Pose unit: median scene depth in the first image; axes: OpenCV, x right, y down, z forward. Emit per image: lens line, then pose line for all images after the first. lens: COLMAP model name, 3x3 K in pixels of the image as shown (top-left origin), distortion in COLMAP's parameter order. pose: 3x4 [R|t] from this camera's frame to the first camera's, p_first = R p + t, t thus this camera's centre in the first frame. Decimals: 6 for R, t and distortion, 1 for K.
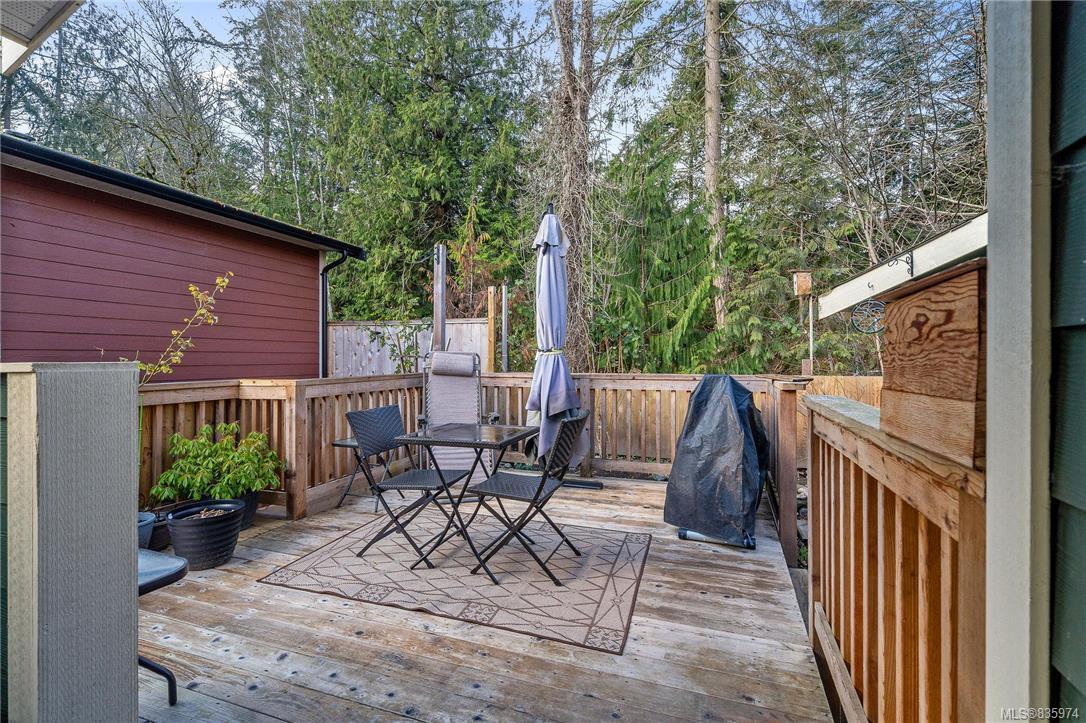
lens RADIAL K [[501.2, 0, 541.3], [0, 501.2, 359.8], [0, 0, 1]] dist [-0.005205, -0.000346]
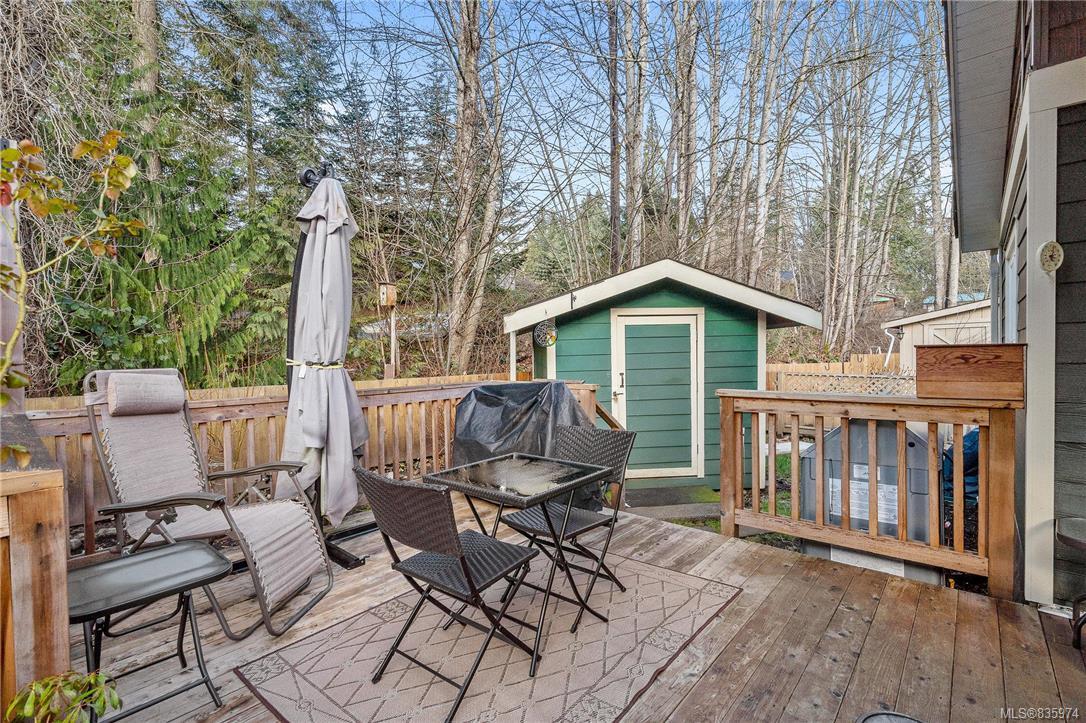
lens RADIAL K [[501.2, 0, 544.0], [0, 501.2, 359.0], [0, 0, 1]] dist [-0.005205, -0.000346]
pose [[0.342029, -0.017136, 0.939533, -0.996601], [0.019097, 0.999754, 0.011282, -0.047329], [-0.939495, 0.014084, 0.342272, 0.795854]]
